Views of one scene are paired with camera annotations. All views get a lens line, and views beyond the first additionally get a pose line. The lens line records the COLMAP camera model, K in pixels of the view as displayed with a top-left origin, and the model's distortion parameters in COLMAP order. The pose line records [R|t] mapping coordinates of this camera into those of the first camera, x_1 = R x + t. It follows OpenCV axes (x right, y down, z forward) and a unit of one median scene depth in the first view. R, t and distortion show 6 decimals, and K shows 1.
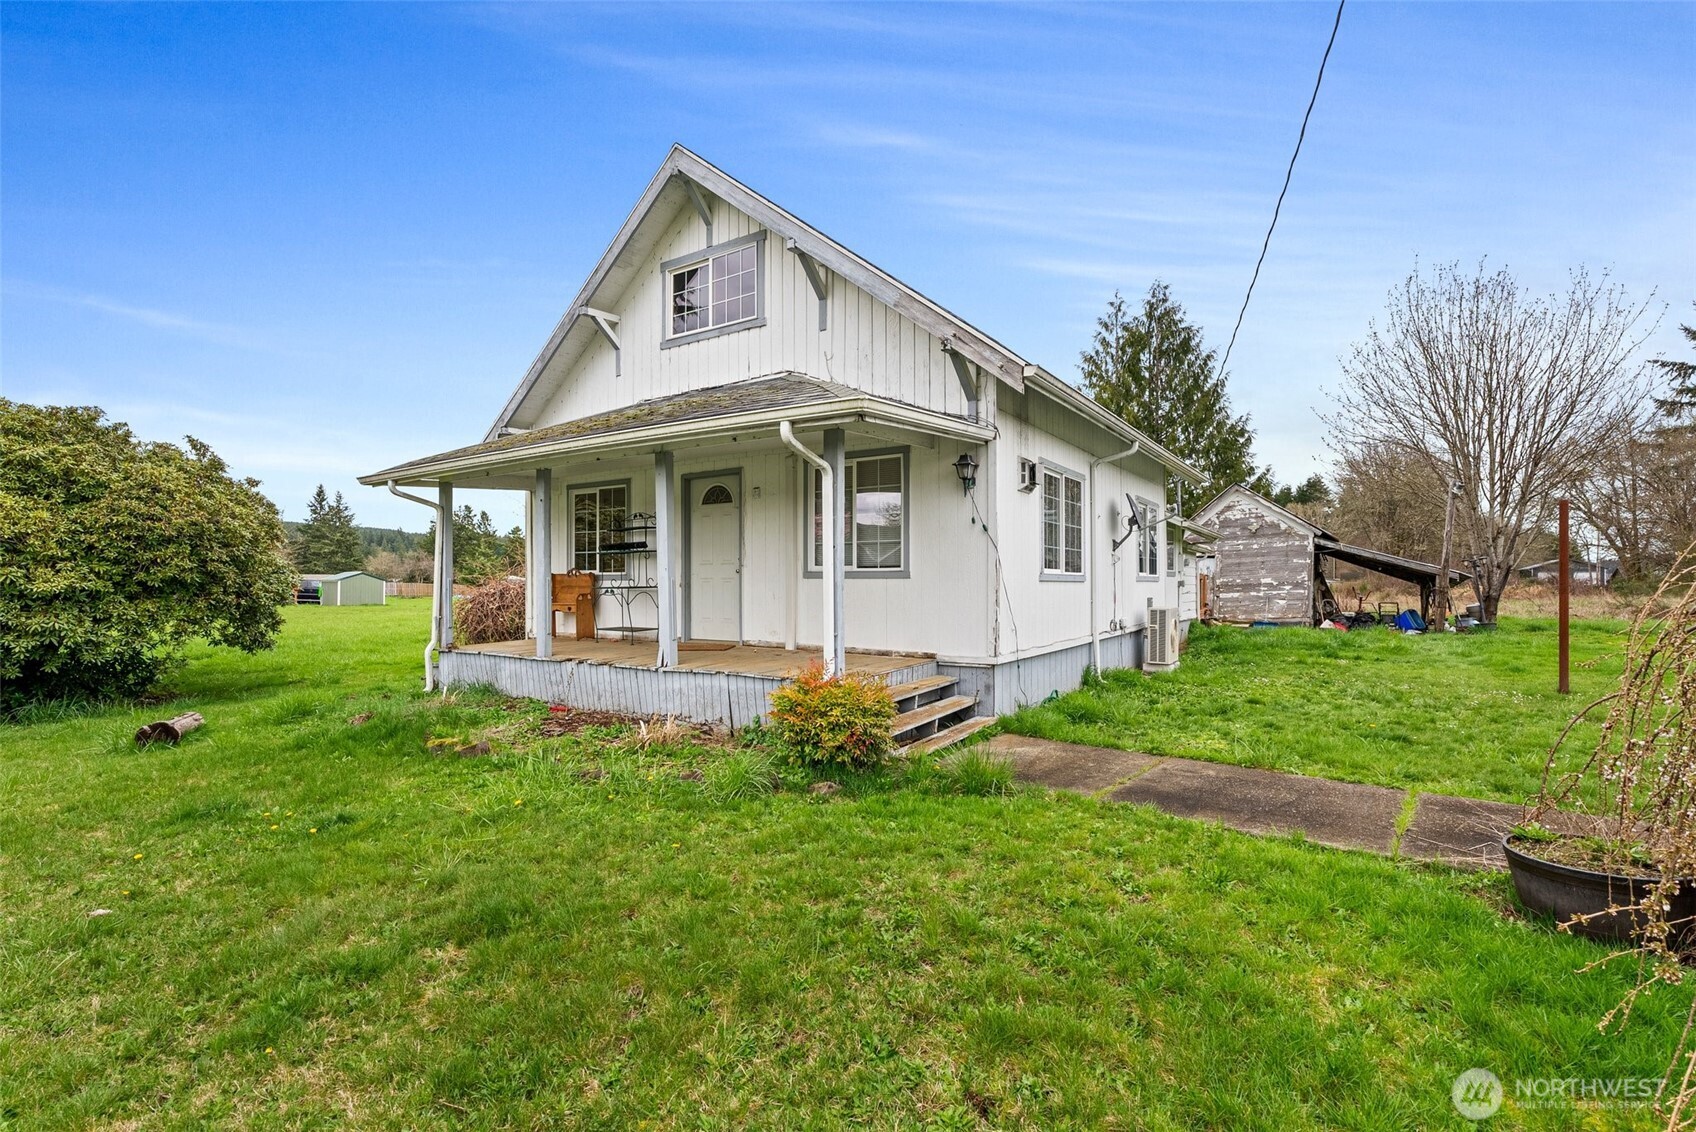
lens RADIAL K [[777.5, 0, 843.1], [0, 777.5, 569.6], [0, 0, 1]] dist [-0.004088, -0.000157]
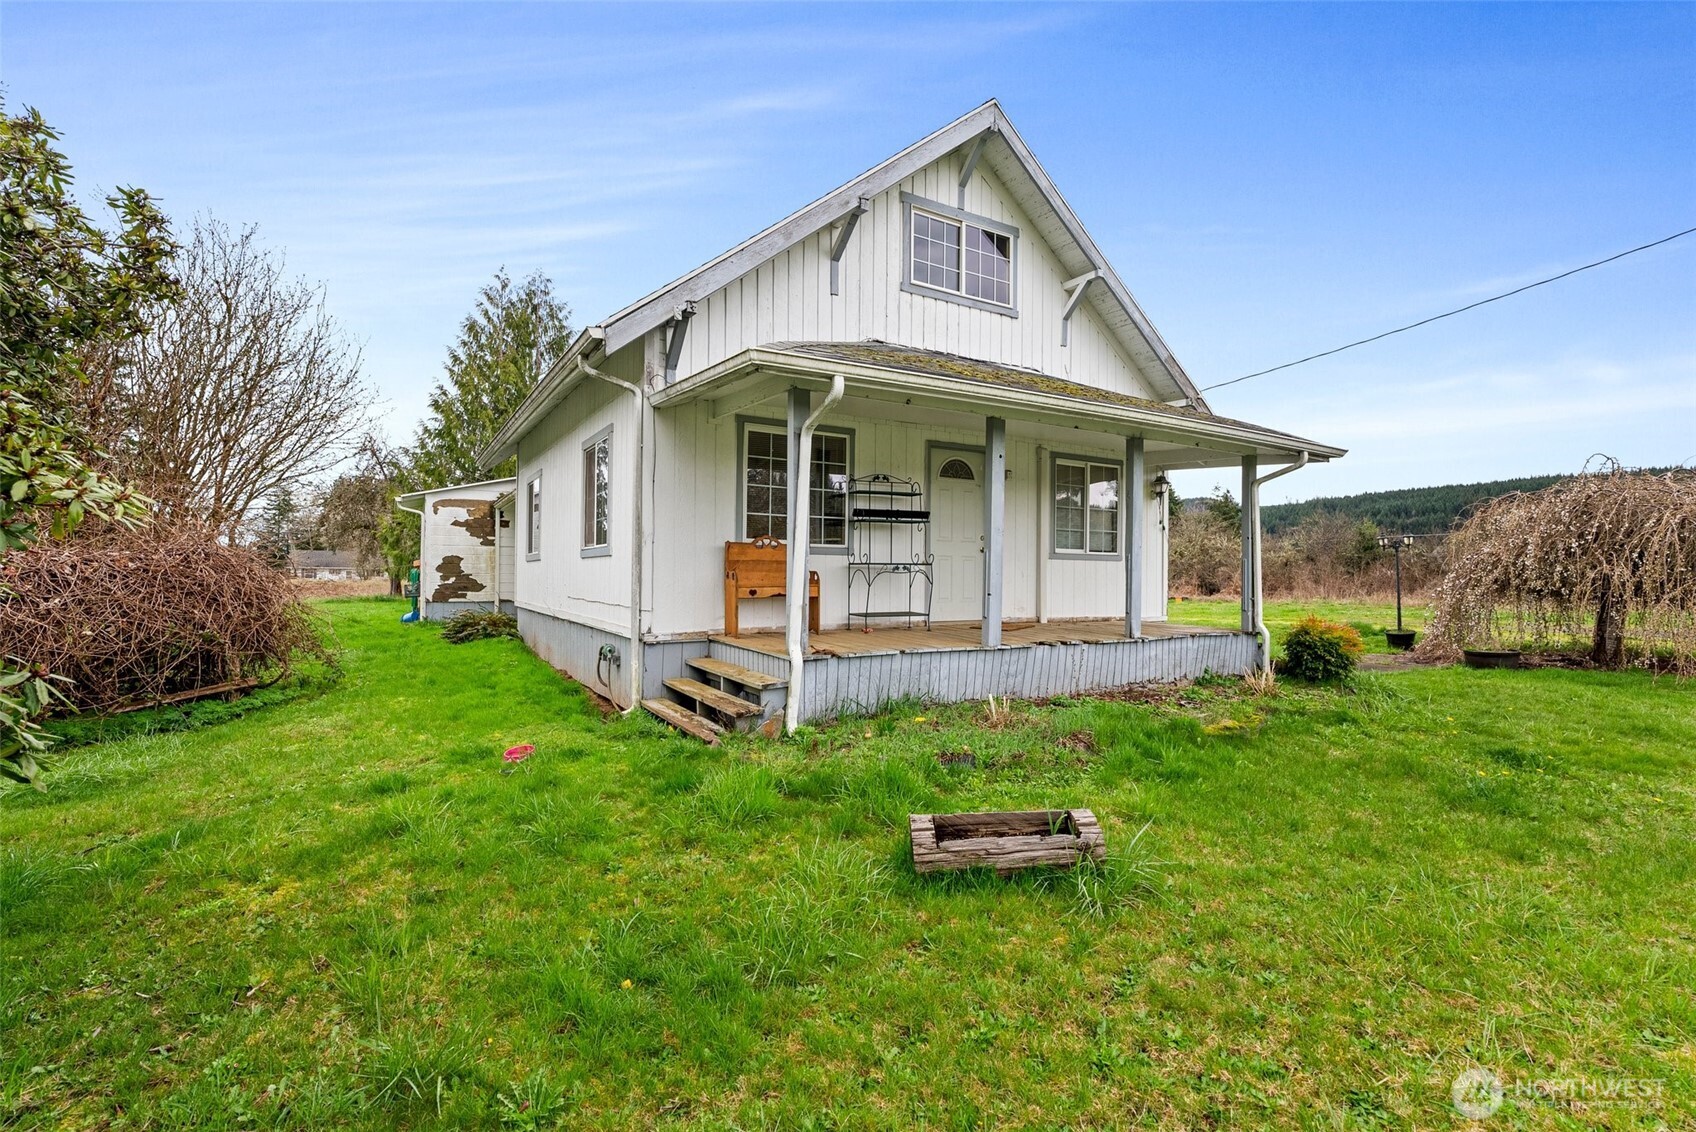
lens RADIAL K [[777.5, 0, 844.4], [0, 777.5, 565.0], [0, 0, 1]] dist [-0.004088, -0.000157]
pose [[0.425758, 0.021434, 0.904583, -1.083771], [-0.021868, 0.999671, -0.013395, 0.037517], [-0.904573, -0.014079, 0.426087, 0.715372]]
